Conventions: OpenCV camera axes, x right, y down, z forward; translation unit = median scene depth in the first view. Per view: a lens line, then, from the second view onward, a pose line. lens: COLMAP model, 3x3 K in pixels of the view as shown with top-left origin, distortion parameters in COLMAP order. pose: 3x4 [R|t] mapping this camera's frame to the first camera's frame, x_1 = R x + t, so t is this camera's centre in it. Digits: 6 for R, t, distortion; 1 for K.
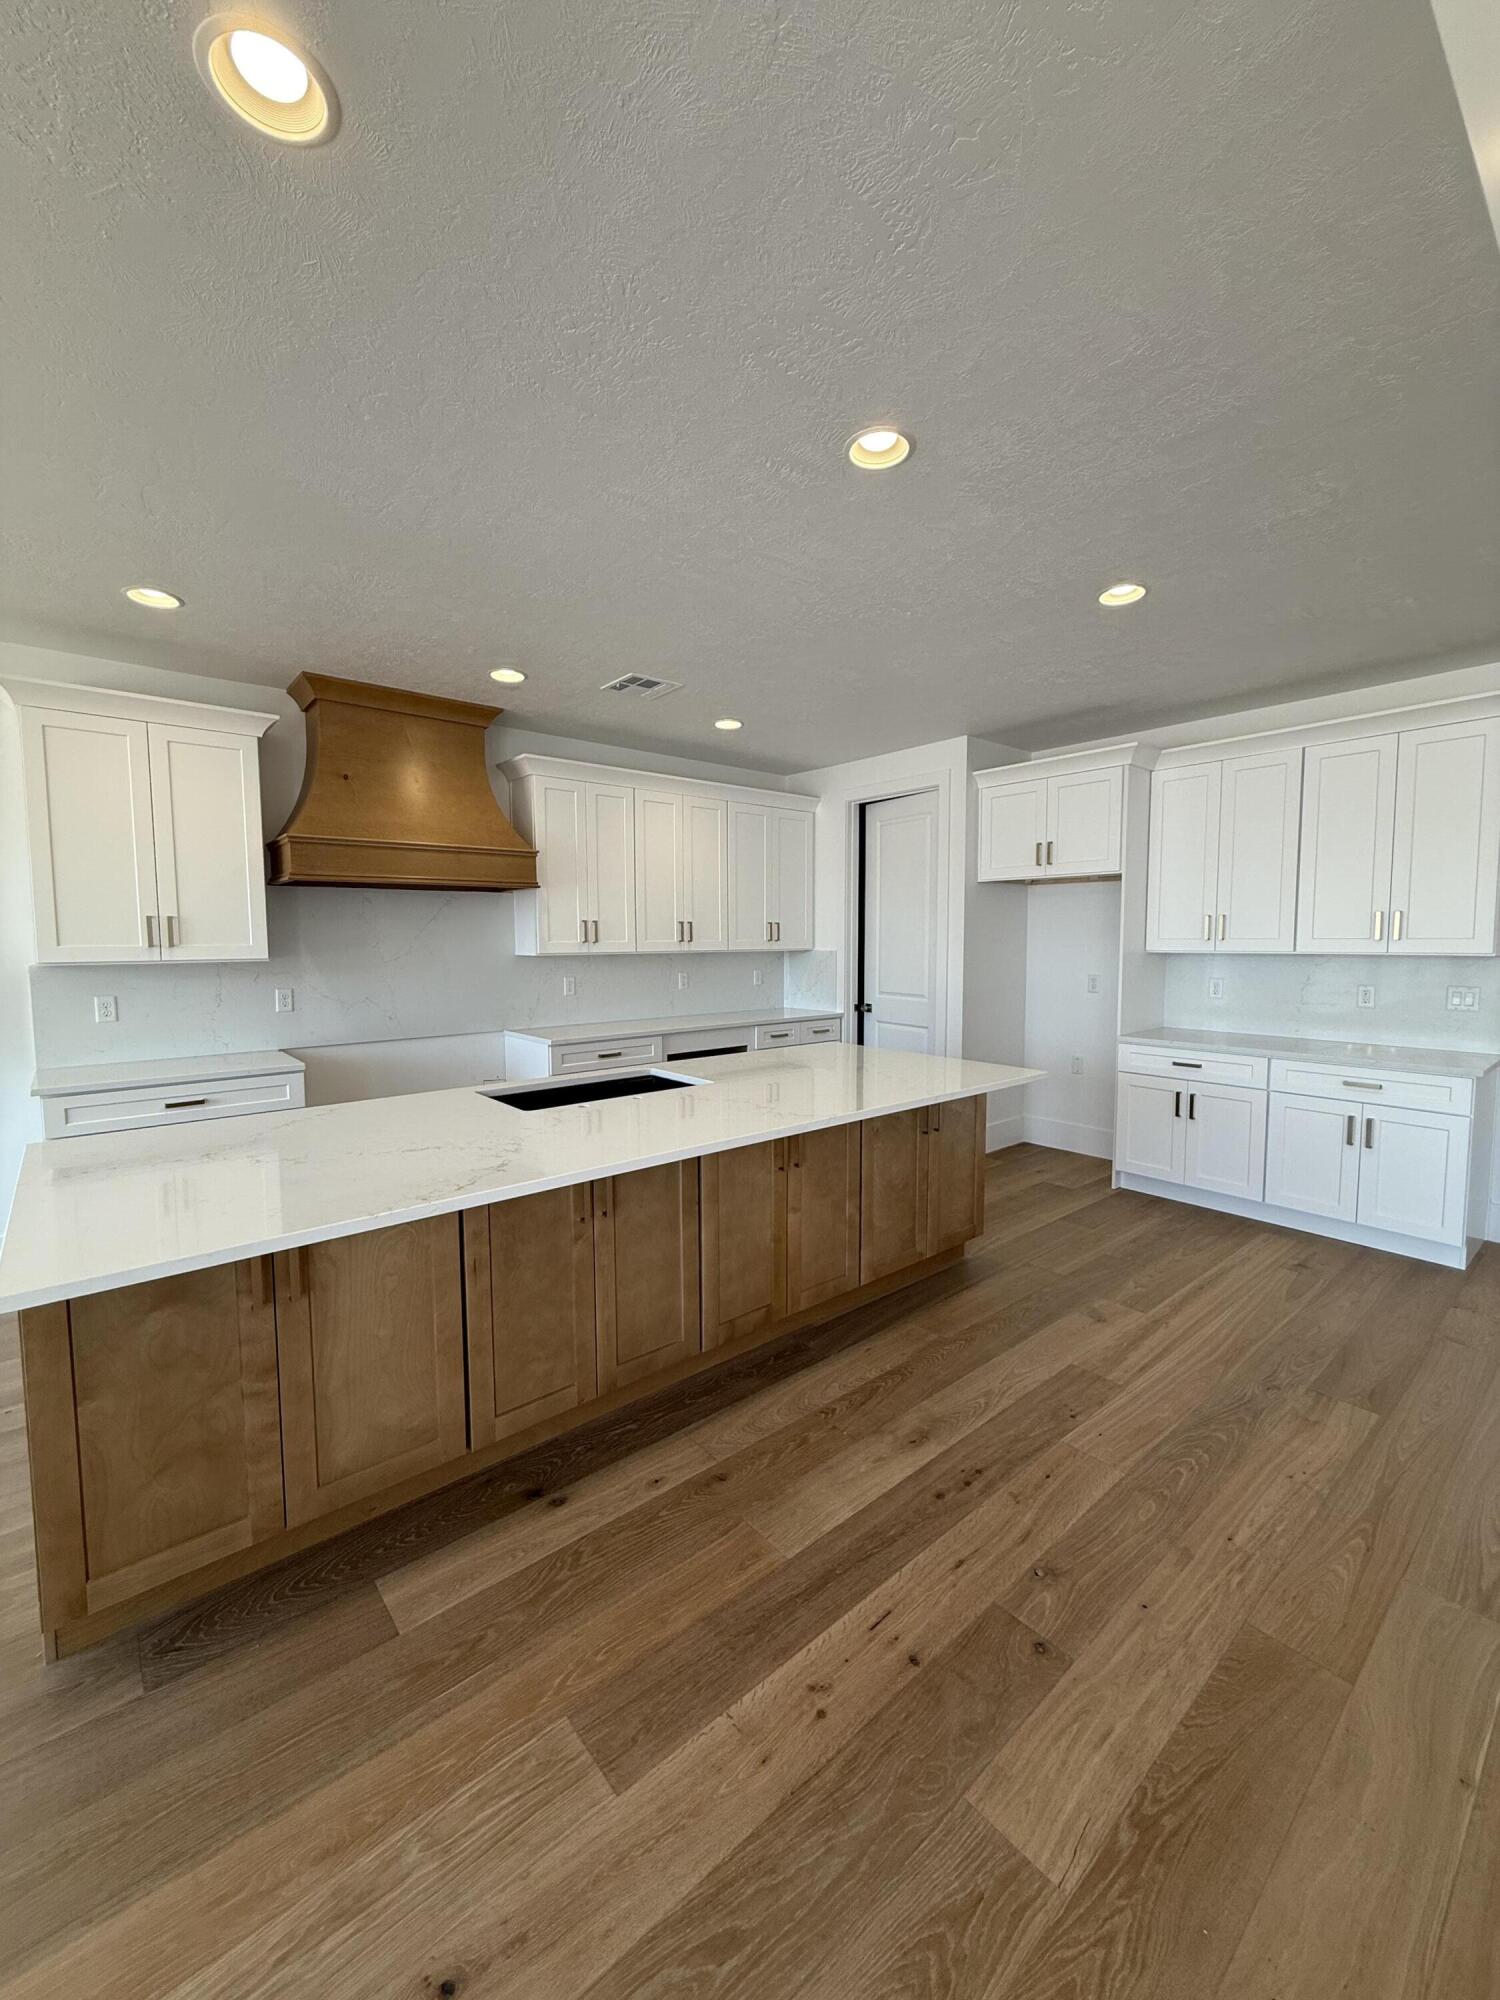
lens RADIAL K [[801.4, 0, 744.5], [0, 801.4, 994.1], [0, 0, 1]] dist [-0.001723, 0.000649]
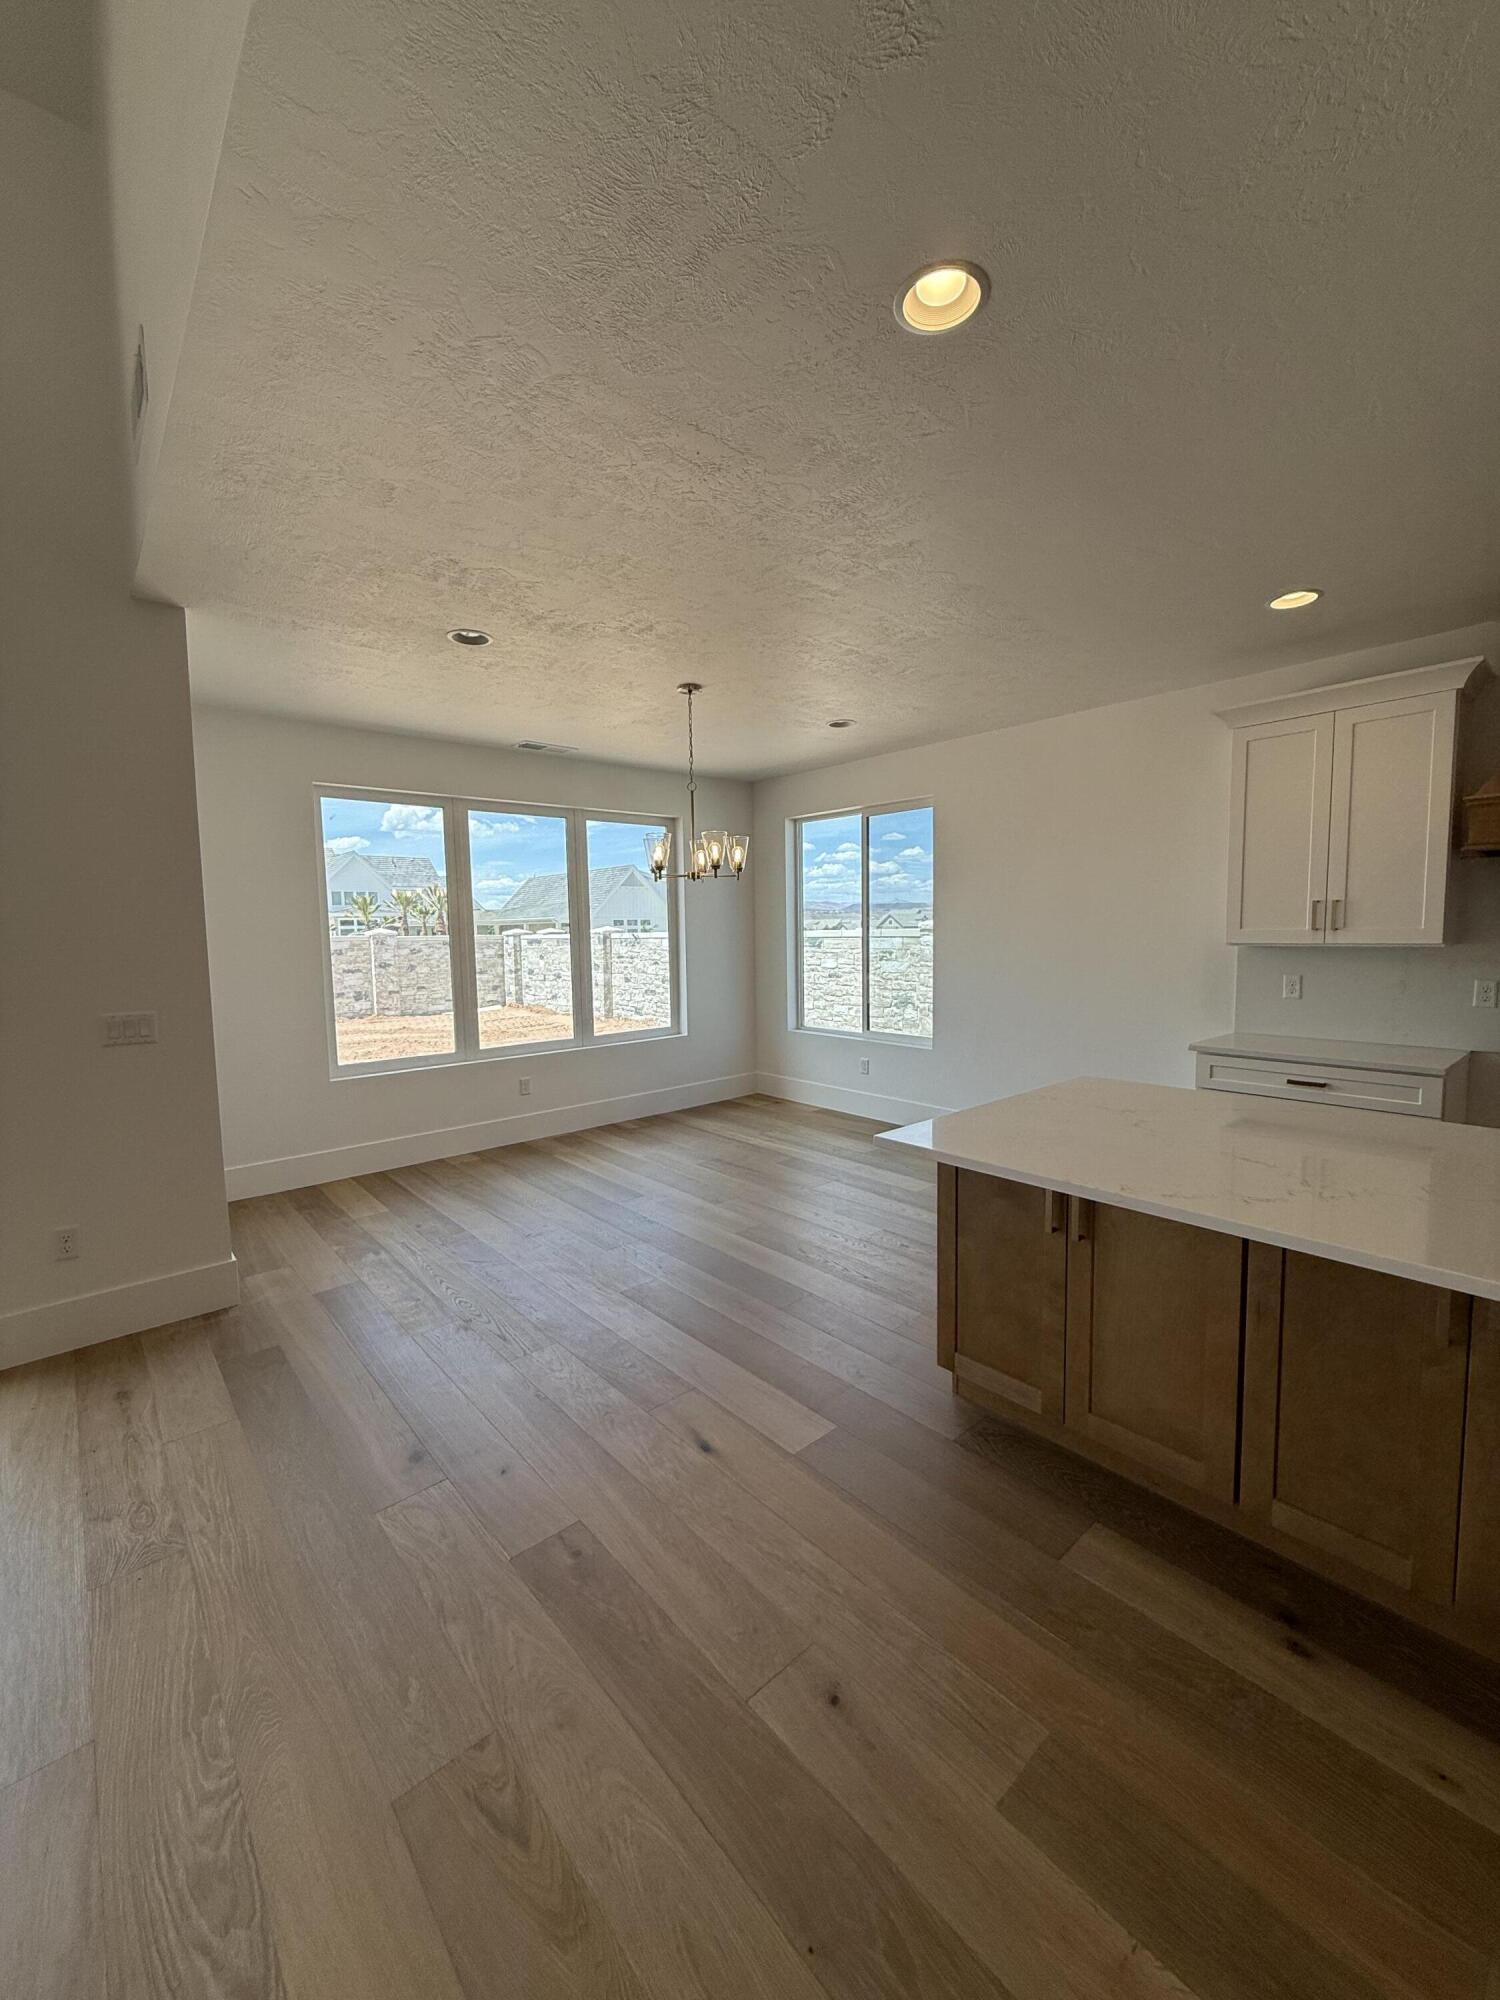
lens RADIAL K [[801.4, 0, 756.3], [0, 801.4, 995.6], [0, 0, 1]] dist [-0.001723, 0.000649]
pose [[0.015299, 0.088898, -0.995923, 0.392404], [-0.054699, 0.994623, 0.087941, -0.035059], [0.998386, 0.053131, 0.020079, 0.339575]]
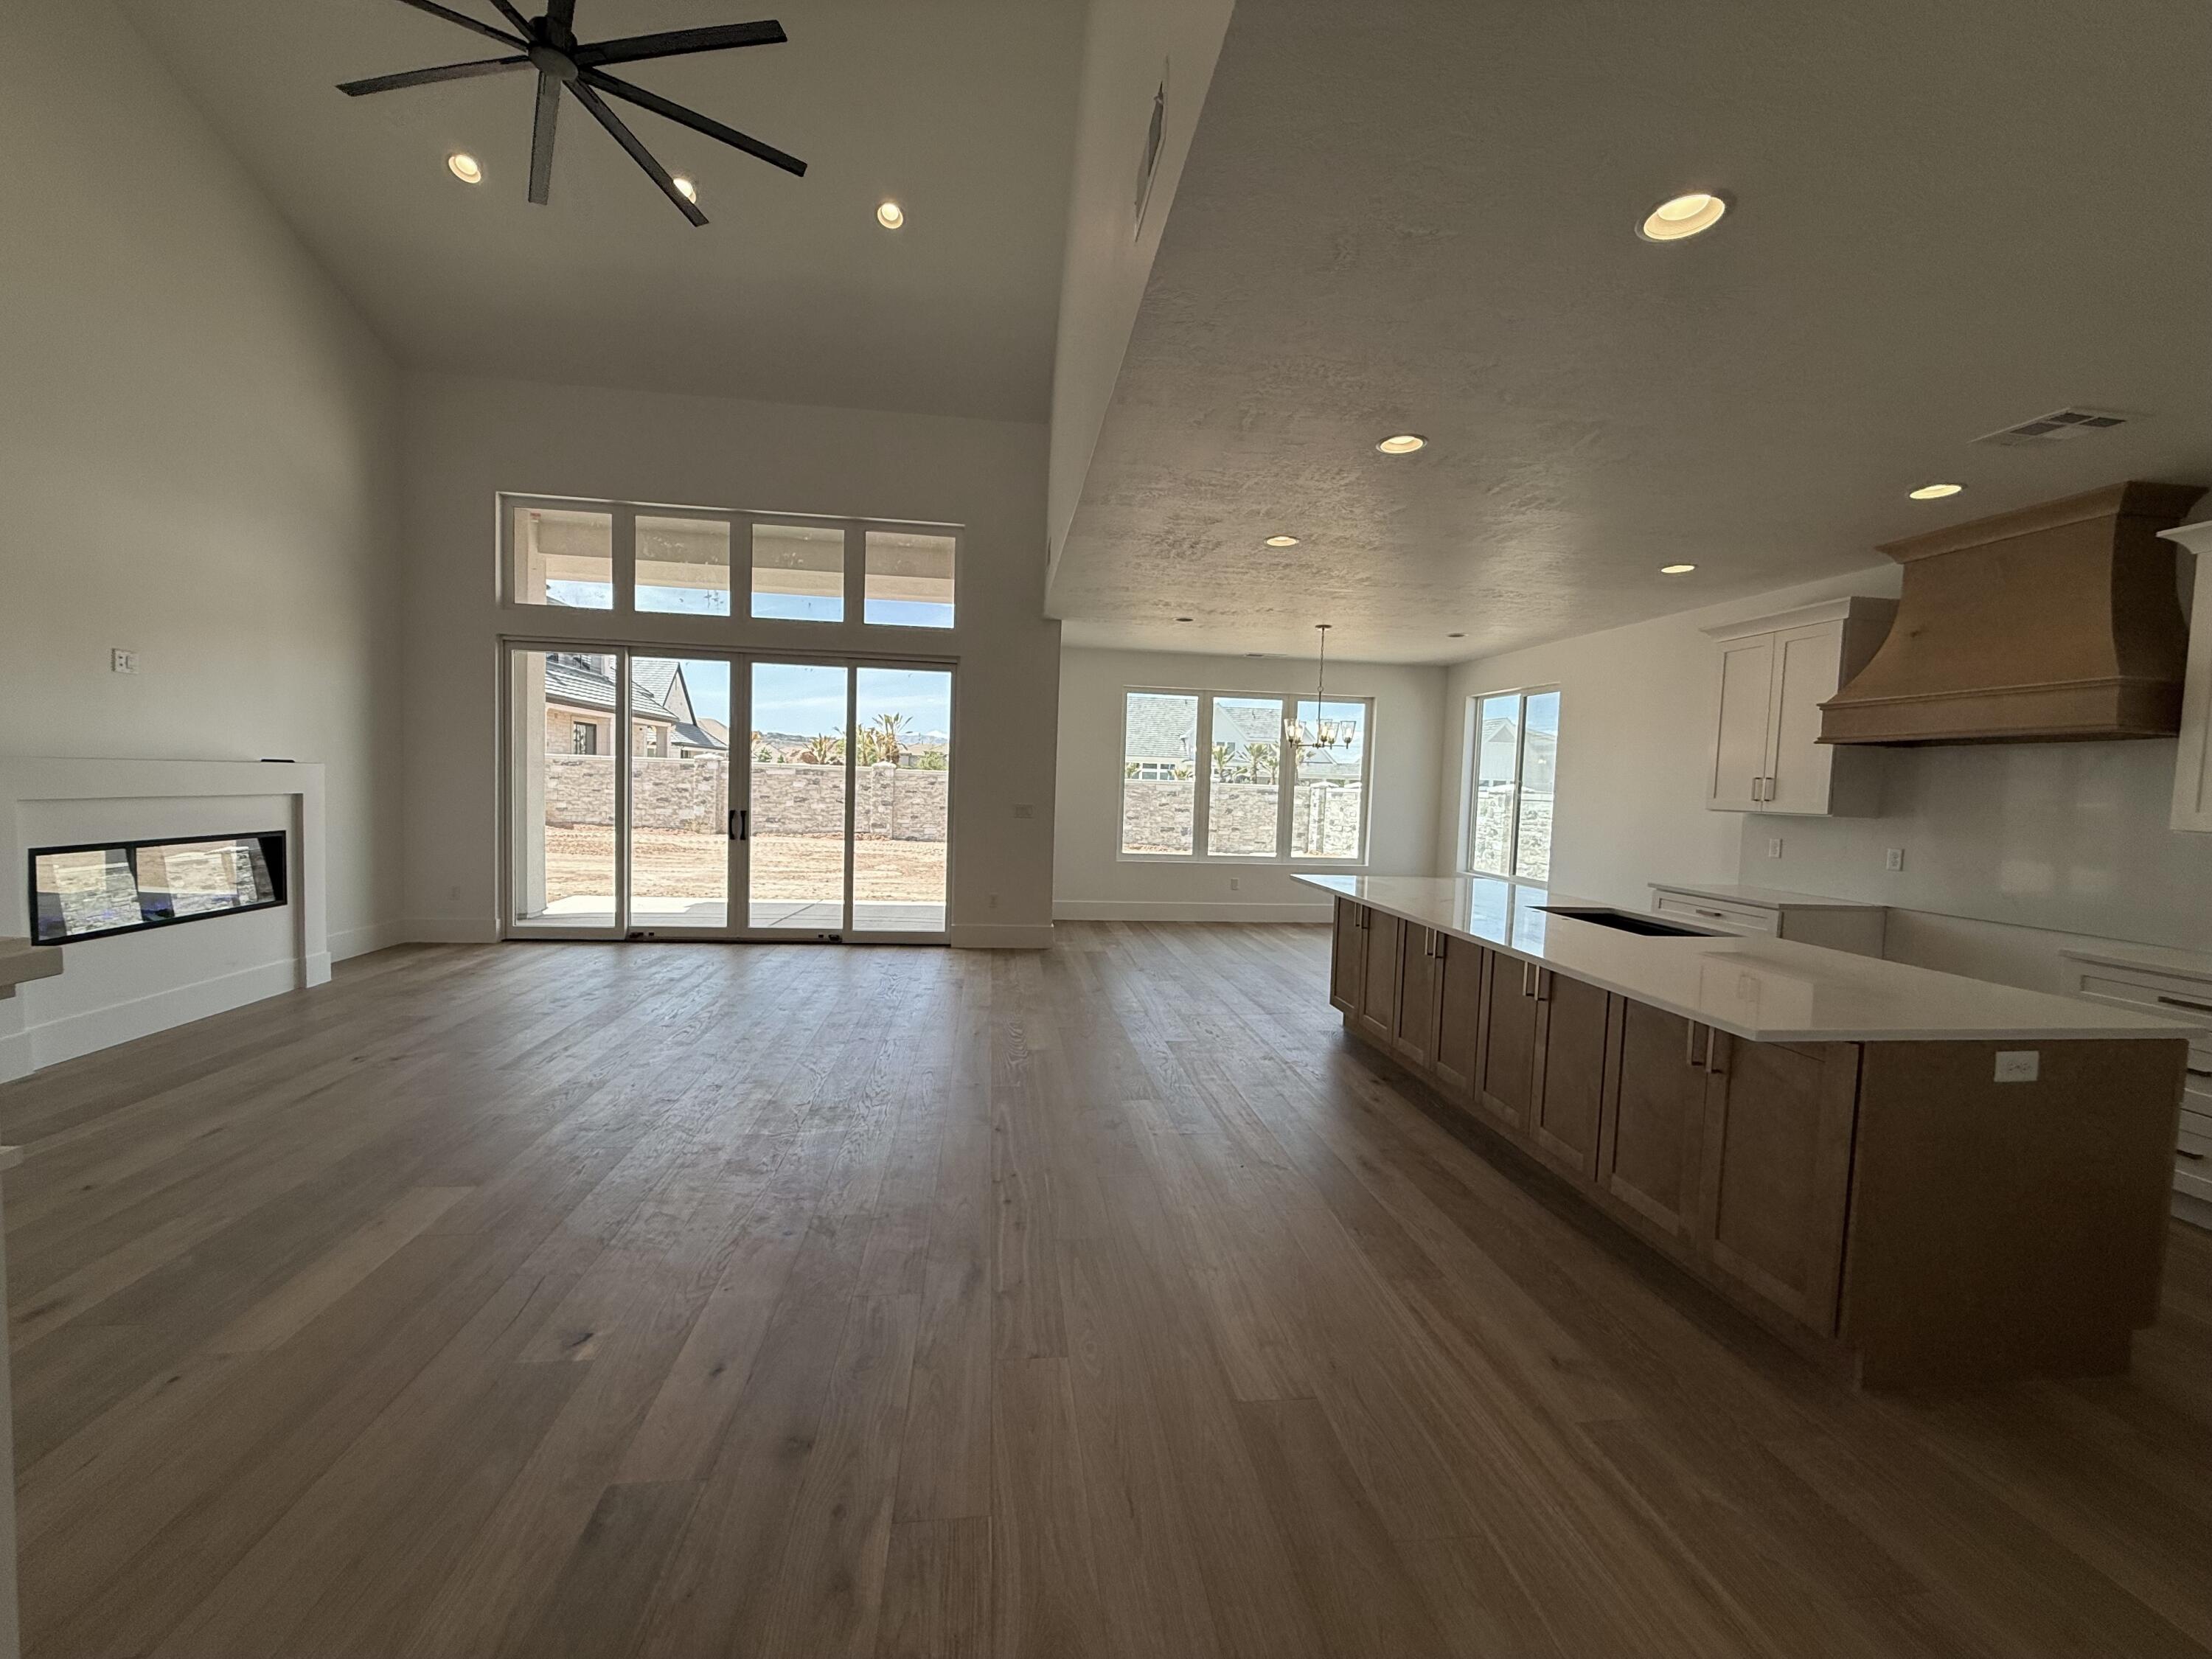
lens RADIAL K [[886.3, 0, 1104.3], [0, 886.3, 832.0], [0, 0, 1]] dist [-0.001723, 0.000649]
pose [[-0.545524, 0.036848, -0.837285, 1.447278], [-0.089429, 0.990770, 0.101869, -0.080590], [0.833310, 0.130449, -0.537194, 1.190353]]
